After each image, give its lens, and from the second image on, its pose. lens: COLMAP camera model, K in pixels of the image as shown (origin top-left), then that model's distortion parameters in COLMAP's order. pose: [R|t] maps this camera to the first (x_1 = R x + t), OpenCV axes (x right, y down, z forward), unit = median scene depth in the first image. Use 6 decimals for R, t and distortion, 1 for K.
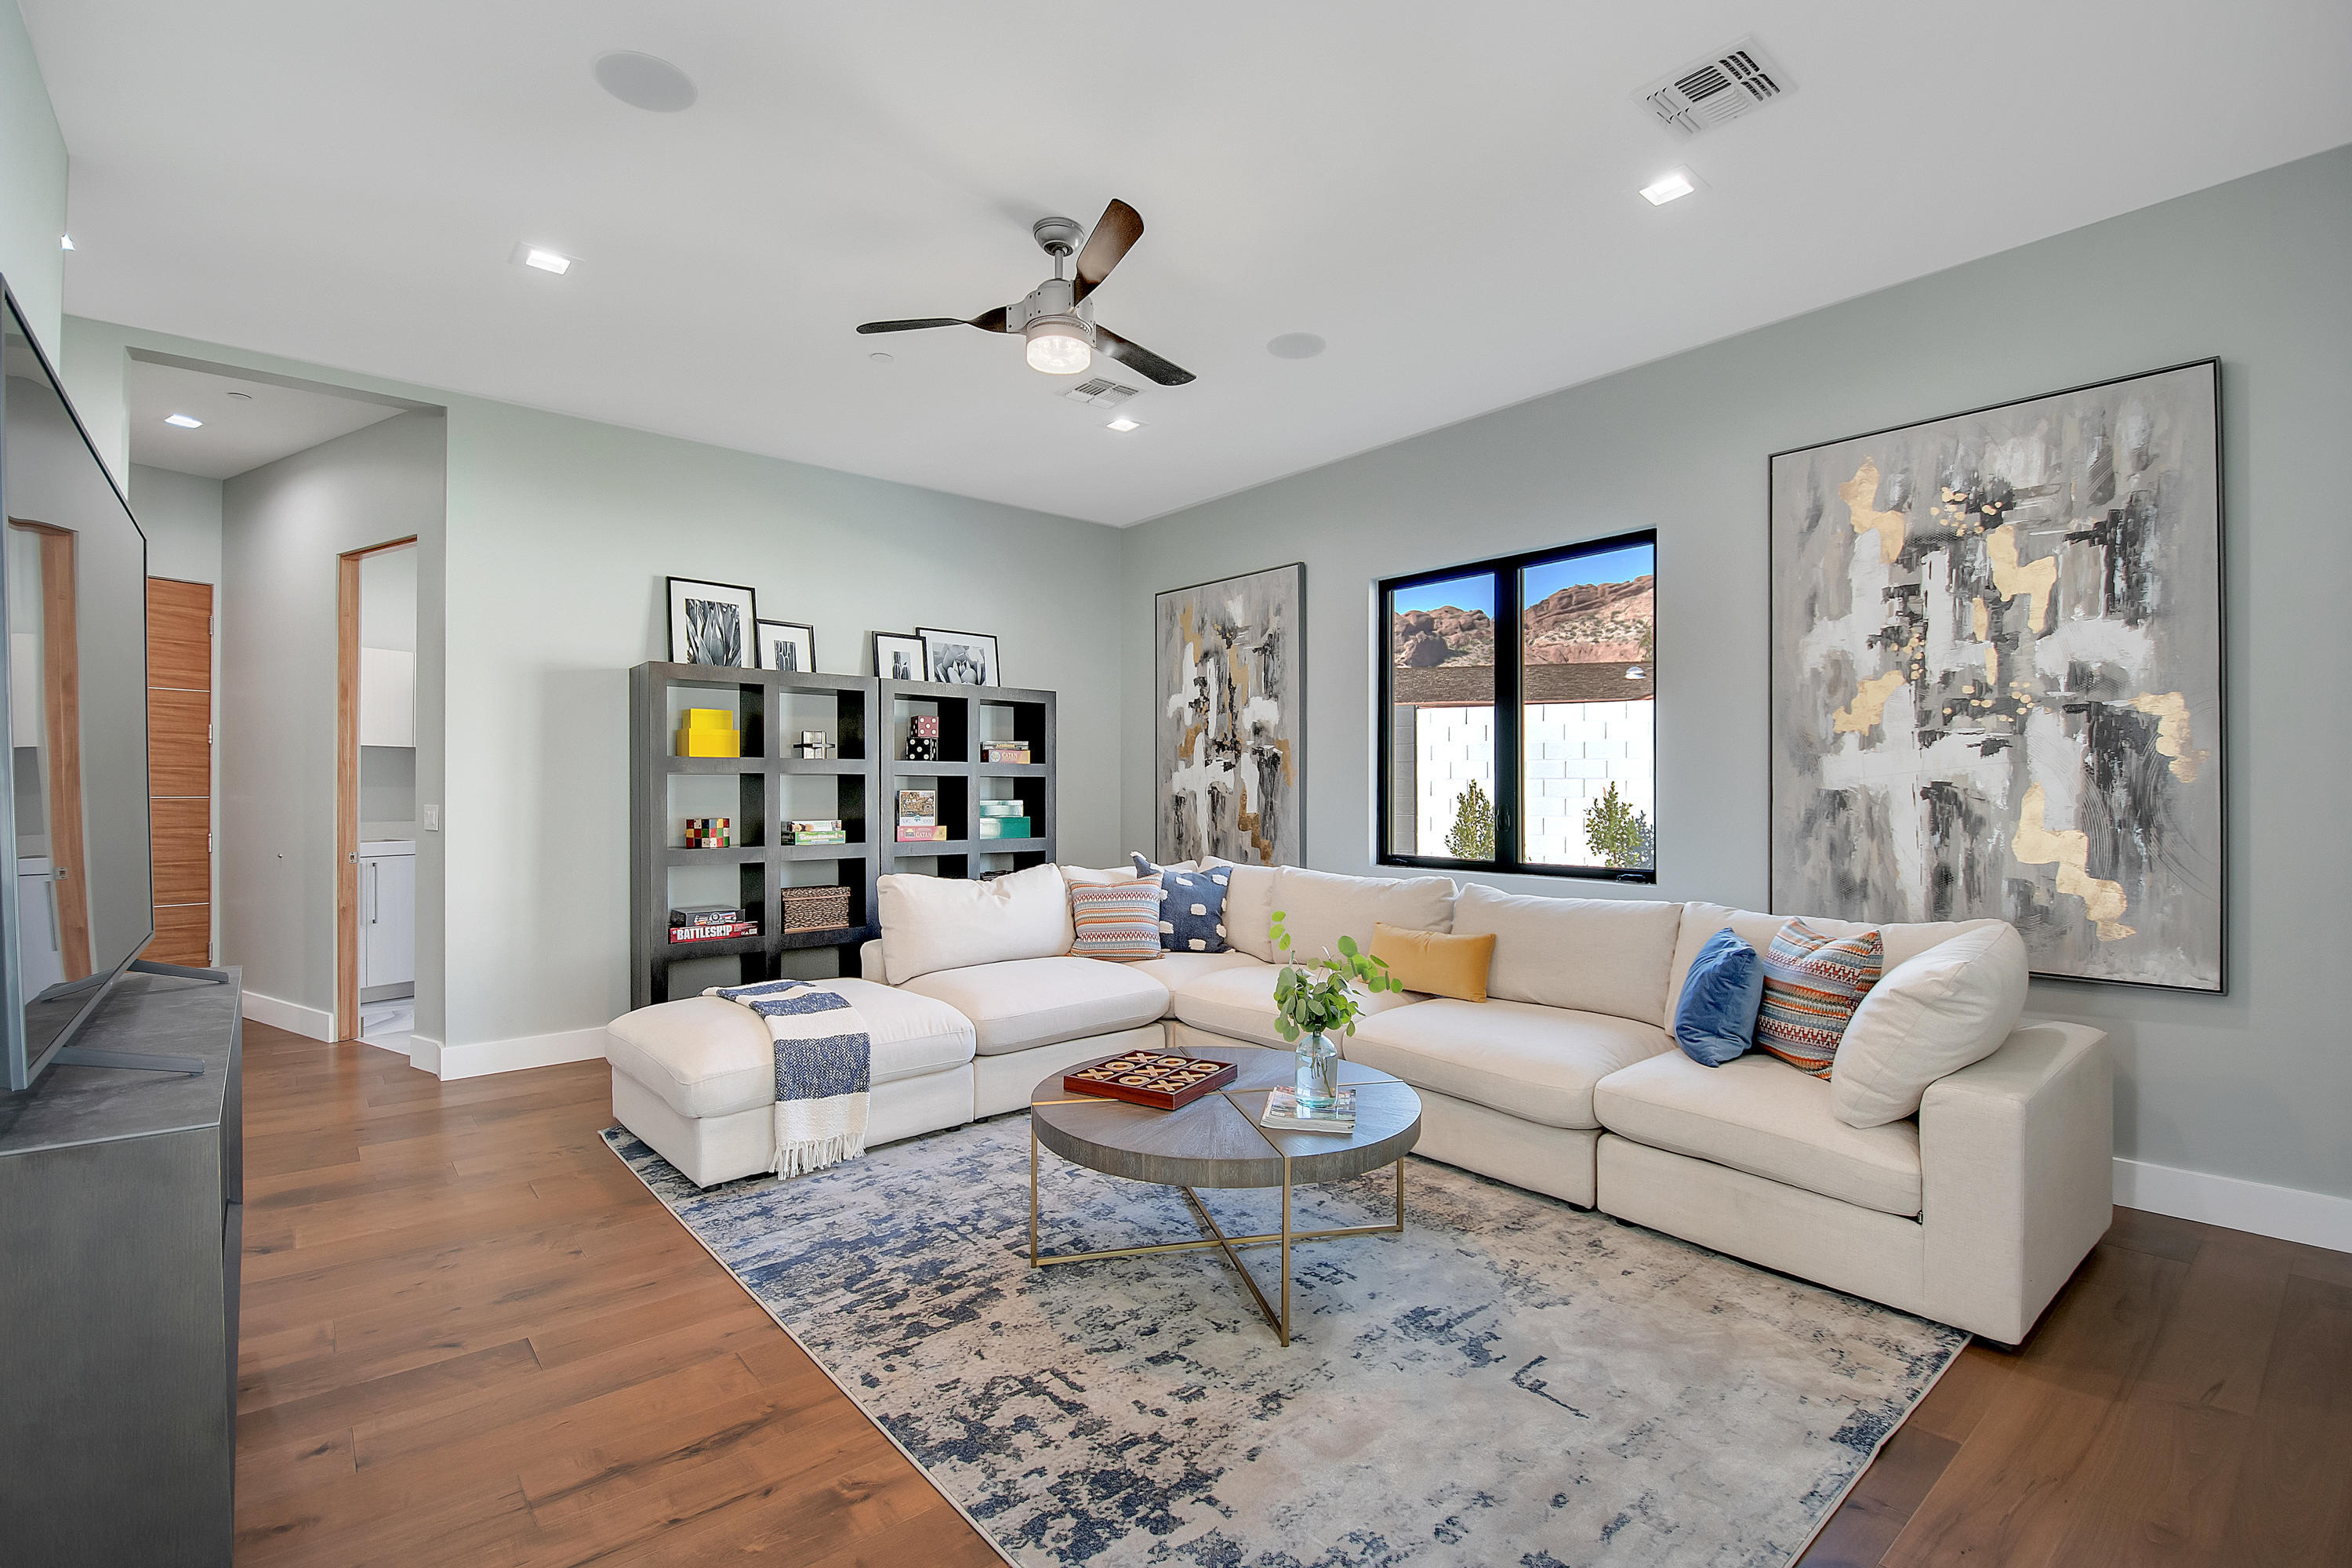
lens RADIAL K [[1047.7, 0, 1181.0], [0, 1047.7, 789.5], [0, 0, 1]] dist [-0.000254, -0.014379]
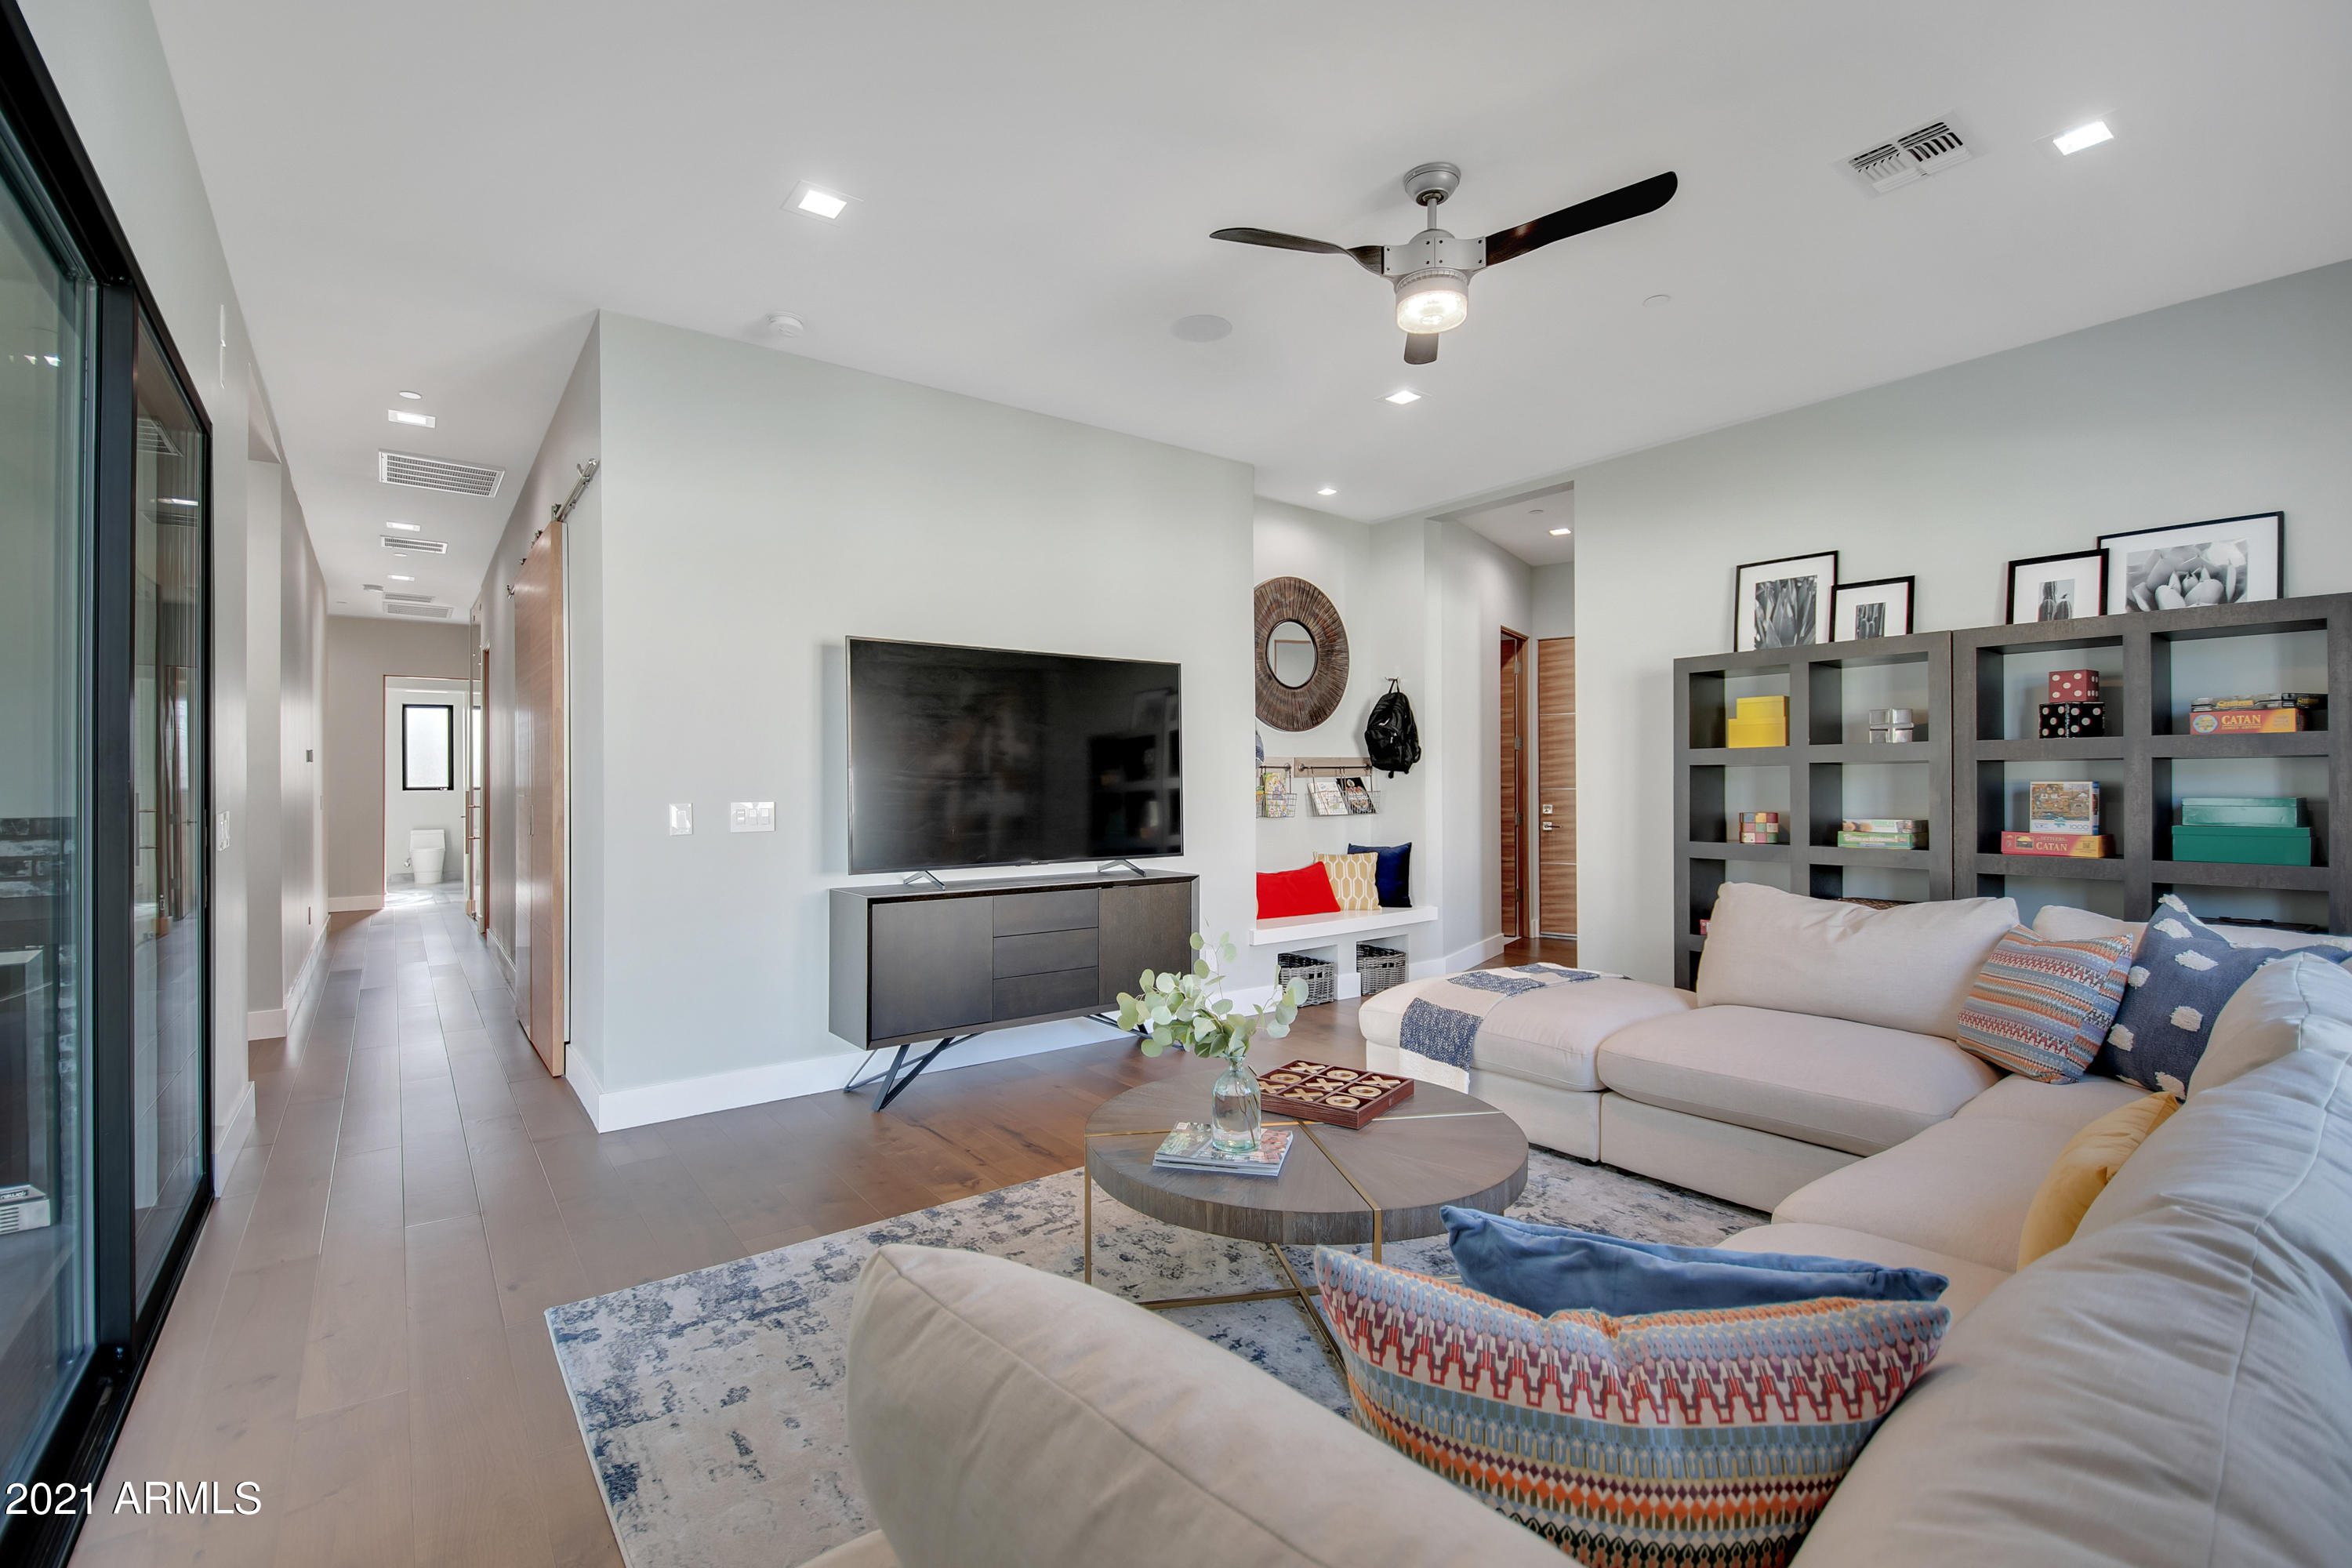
lens RADIAL K [[1047.7, 0, 1182.8], [0, 1047.7, 783.3], [0, 0, 1]] dist [-0.000254, -0.014379]
pose [[-0.060099, 0.000435, -0.998192, 0.498142], [0.005569, 0.999984, 0.000101, -0.000903], [0.998177, -0.005553, -0.060101, 0.508566]]
